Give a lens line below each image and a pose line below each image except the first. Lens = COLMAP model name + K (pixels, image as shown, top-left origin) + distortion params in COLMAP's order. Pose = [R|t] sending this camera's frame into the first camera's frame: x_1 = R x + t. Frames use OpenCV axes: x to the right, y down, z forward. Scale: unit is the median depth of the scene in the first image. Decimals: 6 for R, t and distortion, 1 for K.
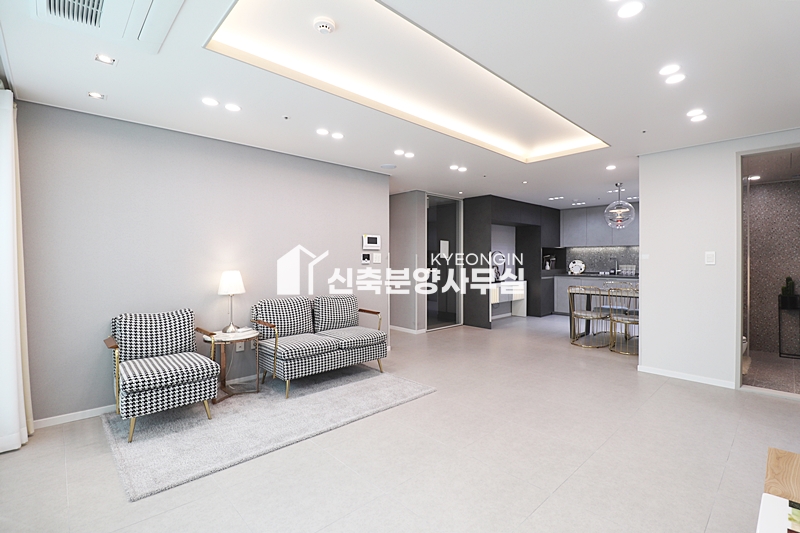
lens RADIAL K [[371.6, 0, 401.8], [0, 371.6, 261.6], [0, 0, 1]] dist [-0.000935, -0.000136]
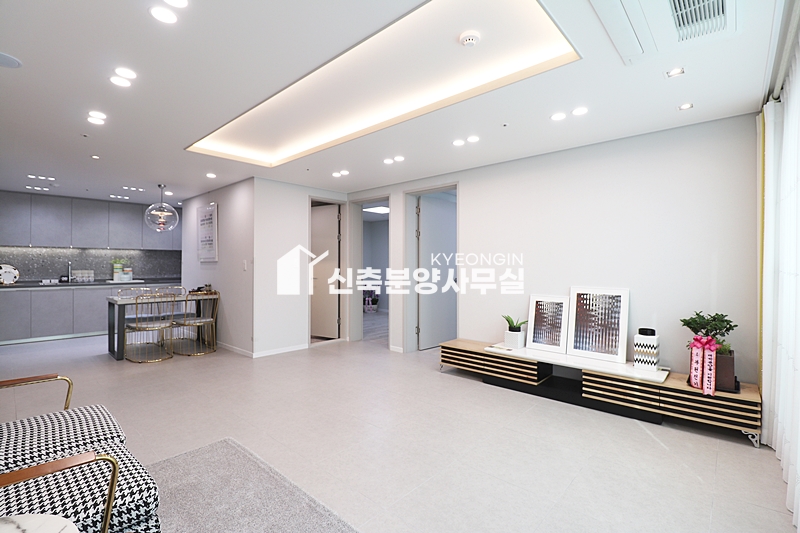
lens RADIAL K [[371.6, 0, 401.8], [0, 371.6, 261.6], [0, 0, 1]] dist [-0.000935, -0.000136]
pose [[-0.076417, 0.005130, 0.997063, -0.305901], [0.005913, 0.999972, -0.004692, -0.002727], [-0.997058, 0.005537, -0.076445, 0.327173]]
